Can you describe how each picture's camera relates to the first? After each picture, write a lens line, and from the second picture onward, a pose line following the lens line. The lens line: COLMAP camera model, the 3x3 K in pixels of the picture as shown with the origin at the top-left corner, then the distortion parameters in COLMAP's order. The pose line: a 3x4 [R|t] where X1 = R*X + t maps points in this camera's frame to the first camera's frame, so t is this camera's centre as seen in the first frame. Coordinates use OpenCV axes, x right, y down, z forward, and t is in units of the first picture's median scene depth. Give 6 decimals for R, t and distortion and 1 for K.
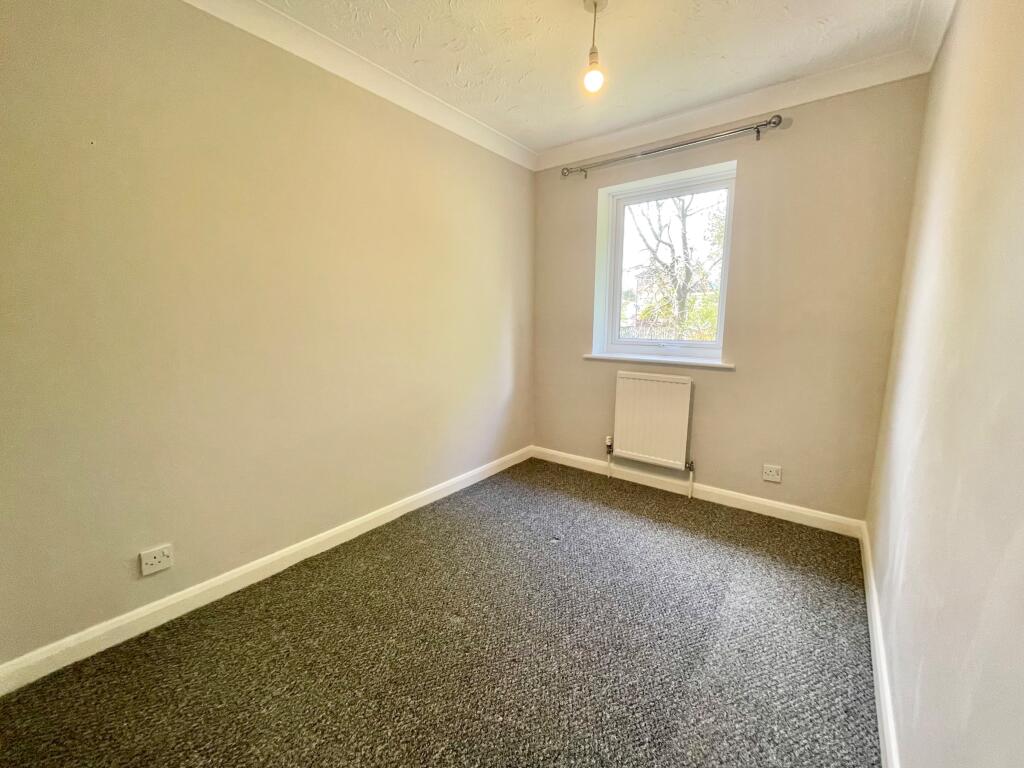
lens RADIAL K [[410.8, 0, 512.0], [0, 410.8, 384.0], [0, 0, 1]] dist [0.000030, -0.000002]
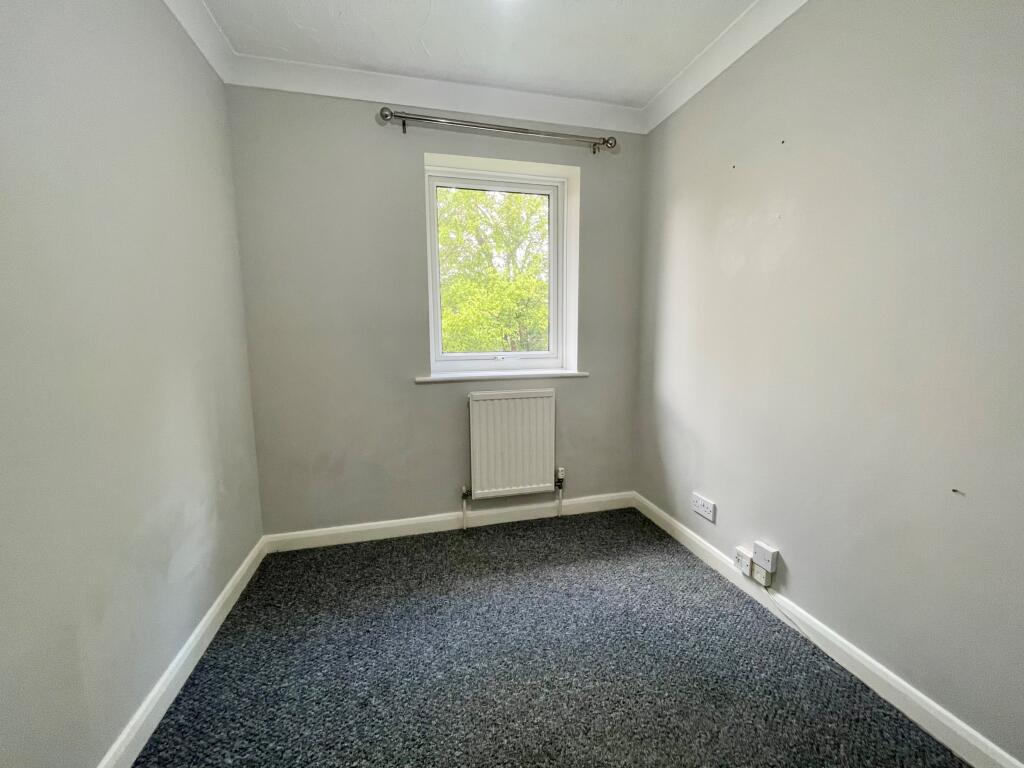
lens RADIAL K [[505.7, 0, 509.1], [0, 505.7, 400.9], [0, 0, 1]] dist [0.000409, 0.000125]
pose [[0.560250, -0.123845, 0.819013, -0.510872], [0.135261, 0.989166, 0.057048, -0.063543], [-0.817205, 0.078819, 0.570932, 0.390793]]
